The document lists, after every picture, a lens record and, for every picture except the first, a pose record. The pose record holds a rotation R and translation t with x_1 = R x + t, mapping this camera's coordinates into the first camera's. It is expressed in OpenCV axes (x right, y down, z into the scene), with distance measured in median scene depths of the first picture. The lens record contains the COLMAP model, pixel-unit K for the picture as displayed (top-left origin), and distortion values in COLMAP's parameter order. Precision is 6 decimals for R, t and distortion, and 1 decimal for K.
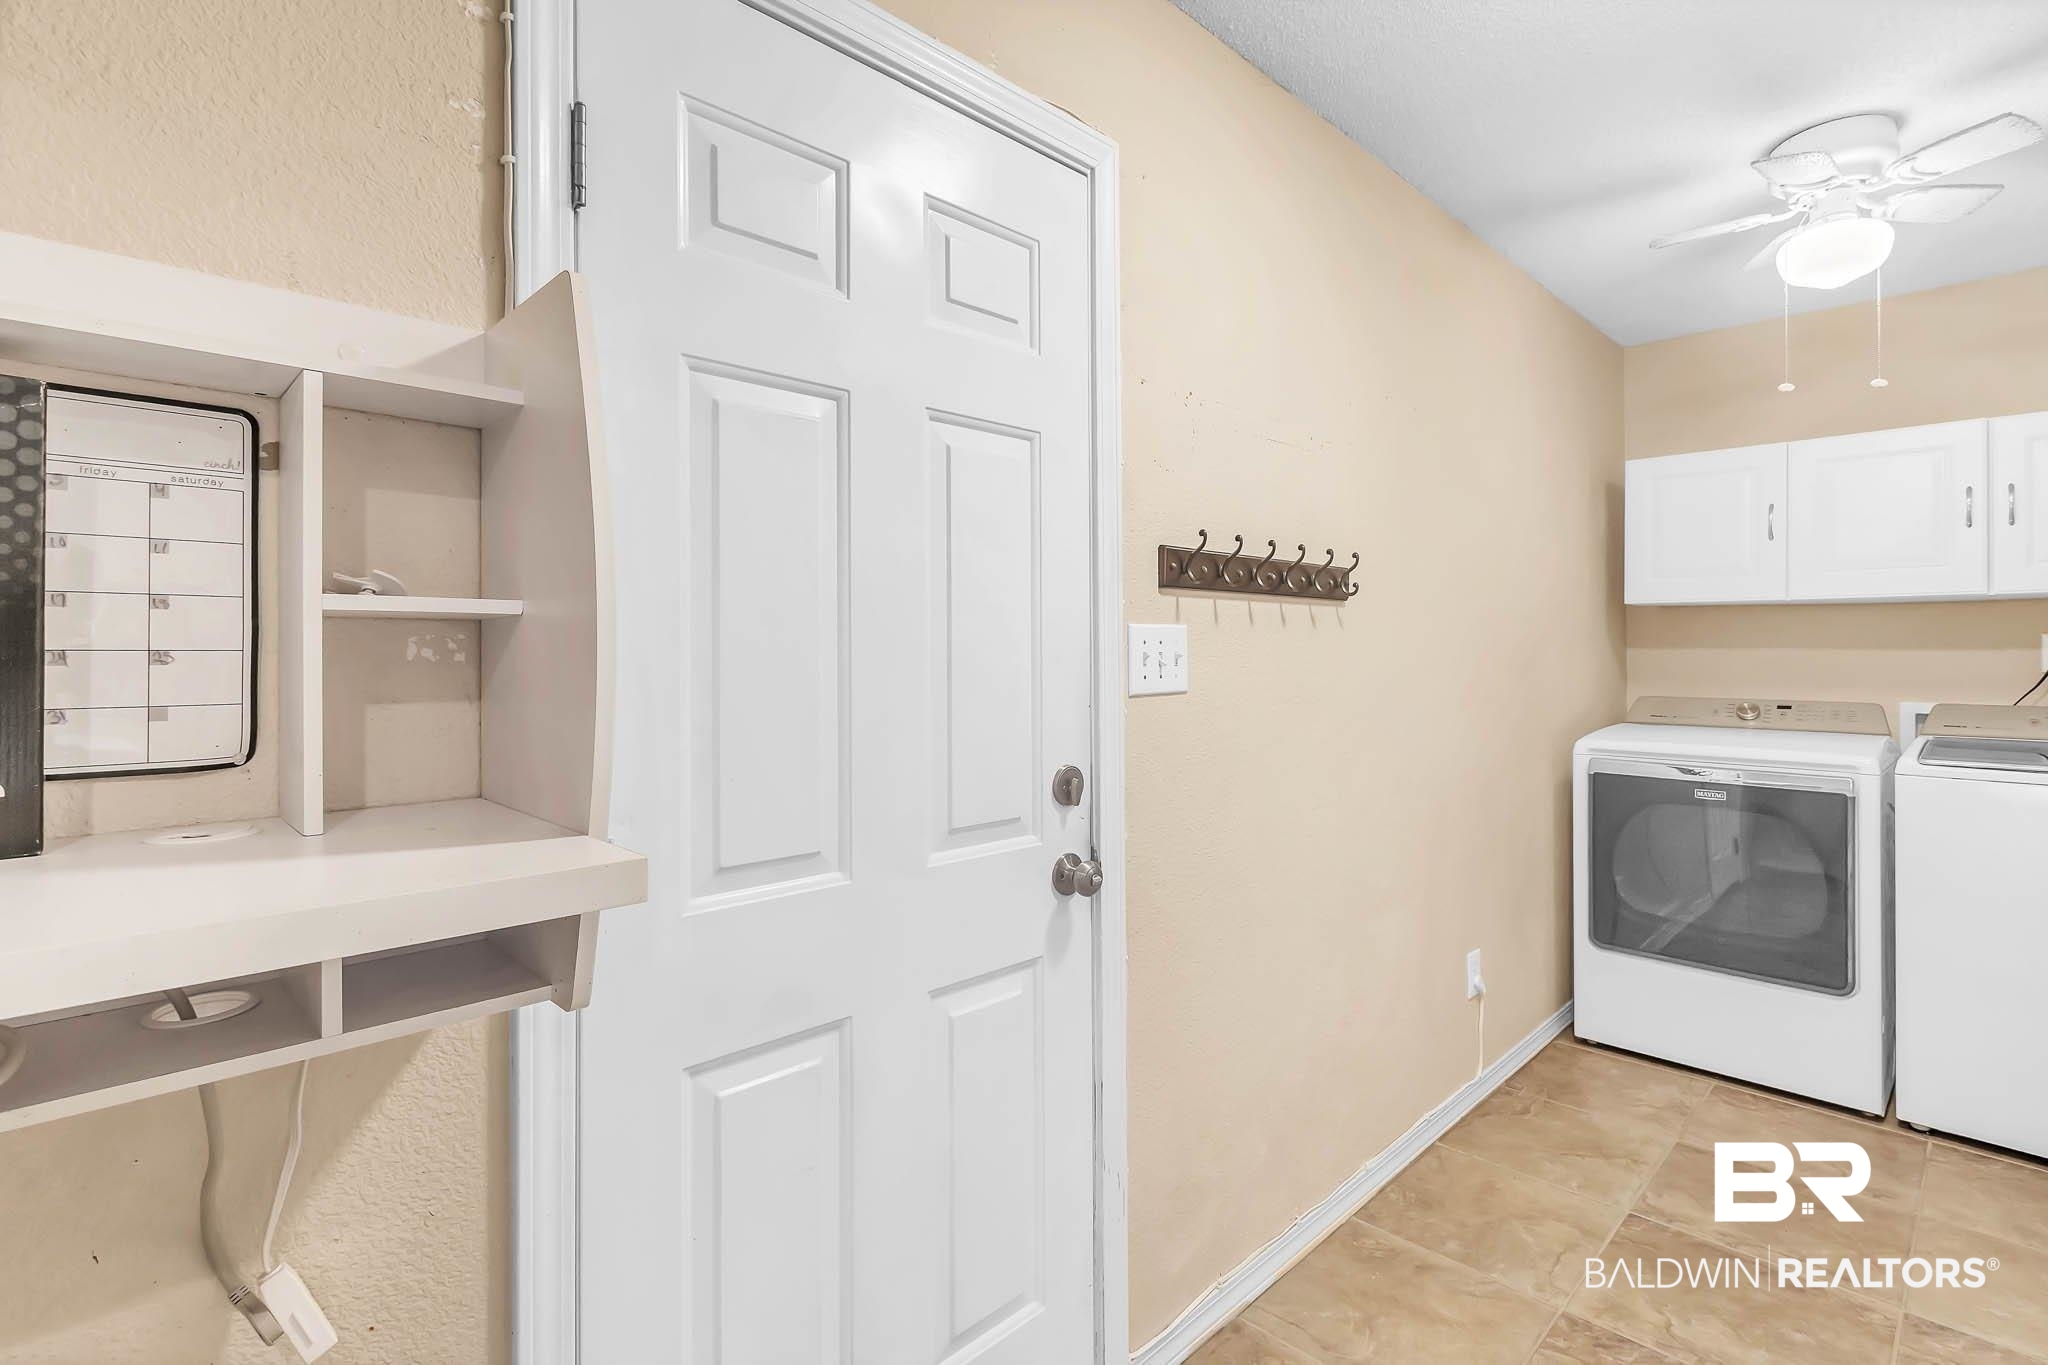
lens RADIAL K [[959.2, 0, 1039.0], [0, 959.2, 691.0], [0, 0, 1]] dist [0.001633, 0.000071]
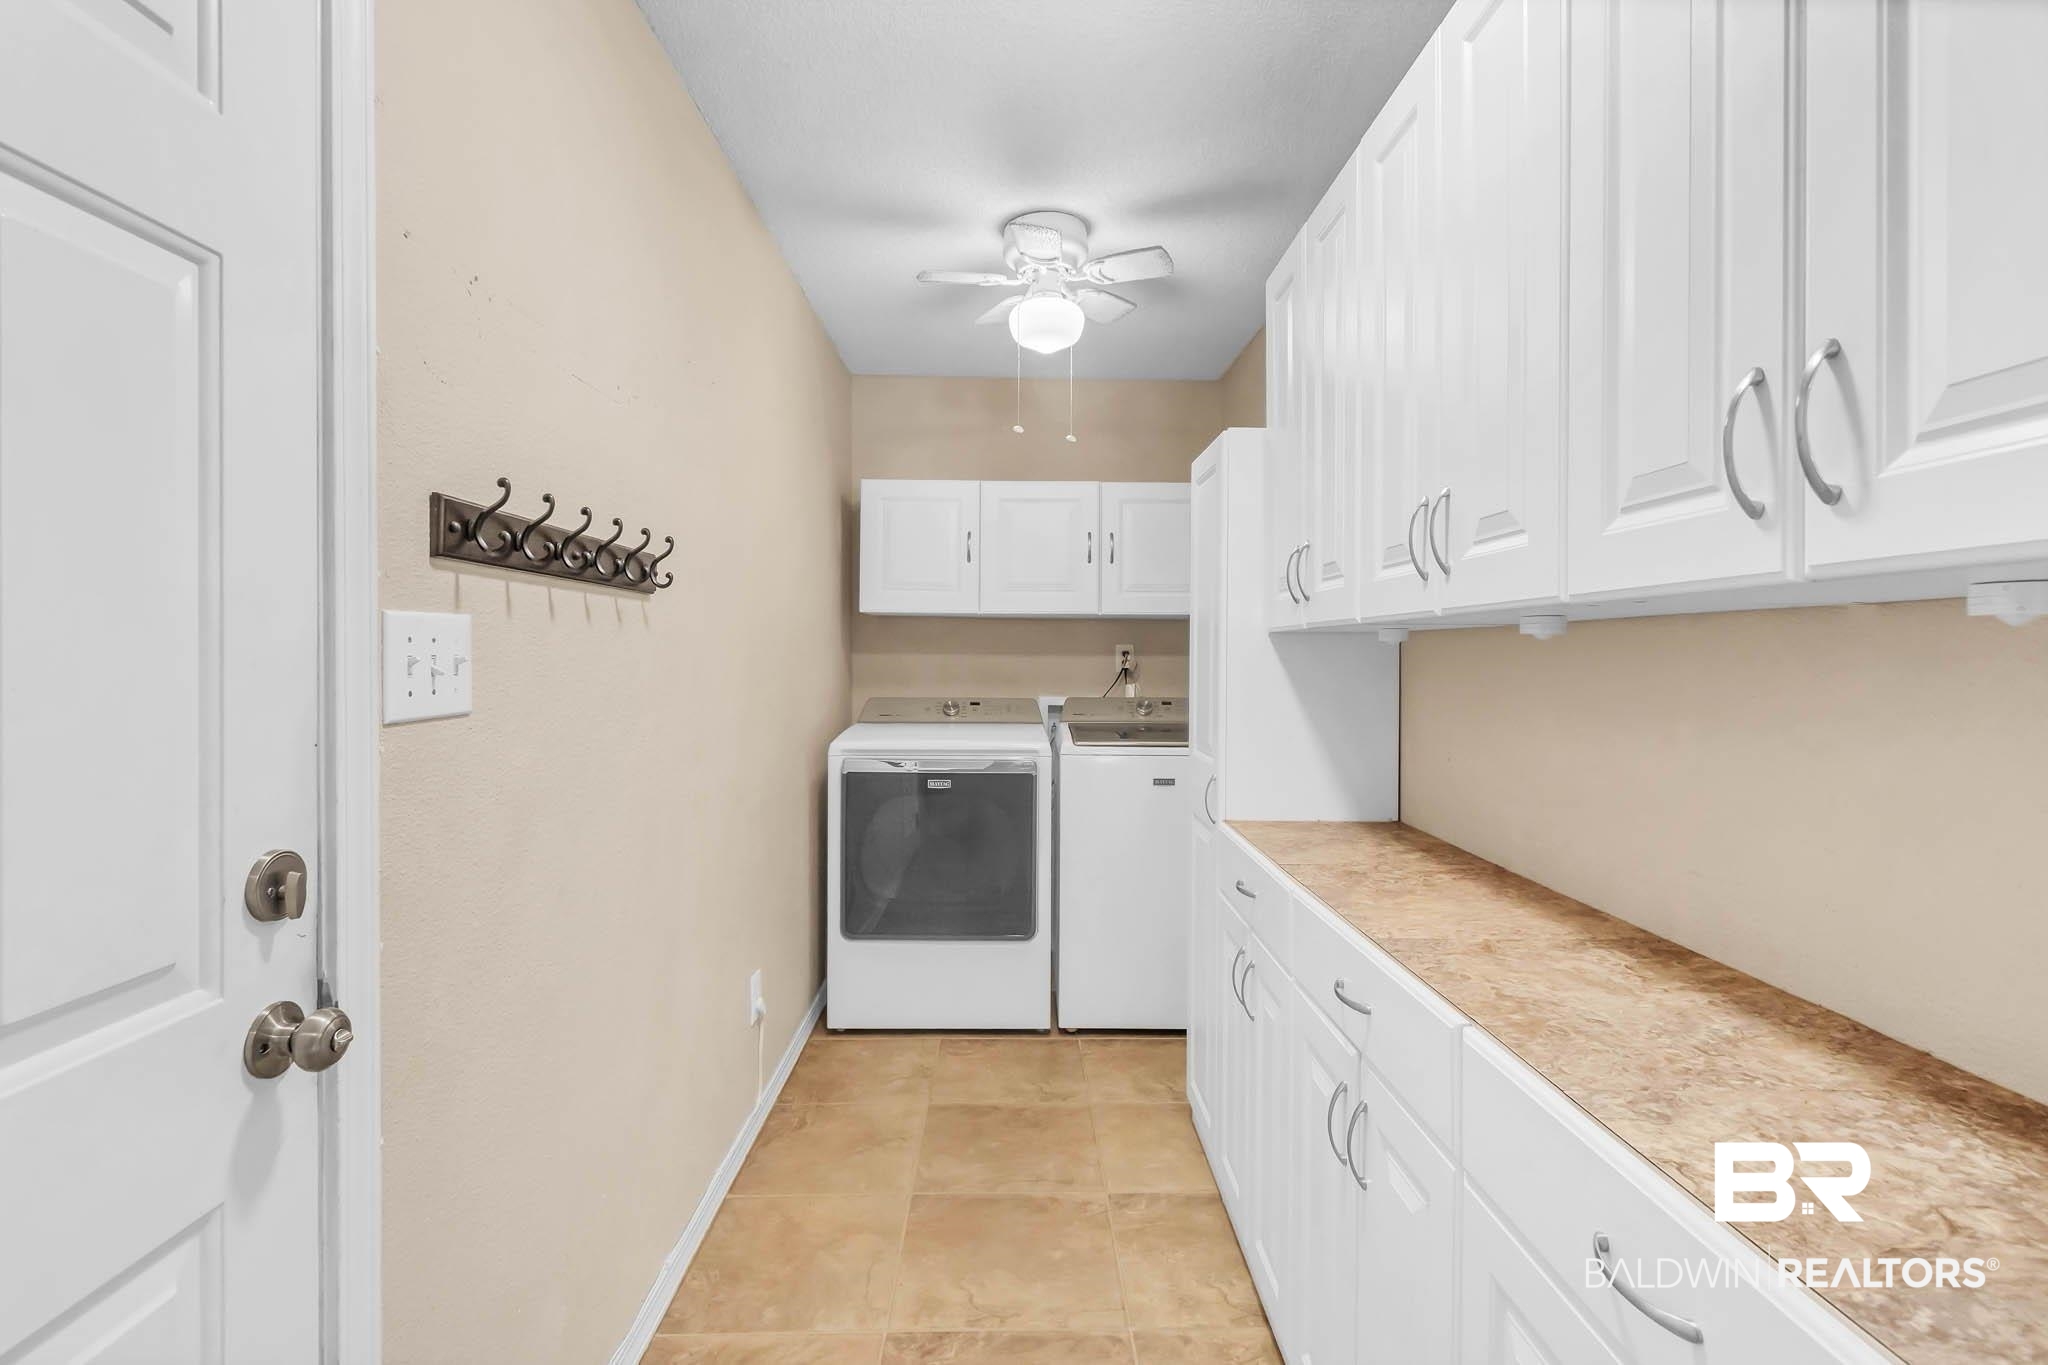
lens RADIAL K [[965.8, 0, 1036.2], [0, 965.8, 668.4], [0, 0, 1]] dist [0.004208, -0.001119]
pose [[0.699132, -0.005558, 0.714971, -0.034210], [0.025768, 0.999516, -0.017427, -0.005173], [-0.714528, 0.030607, 0.698937, 0.138966]]
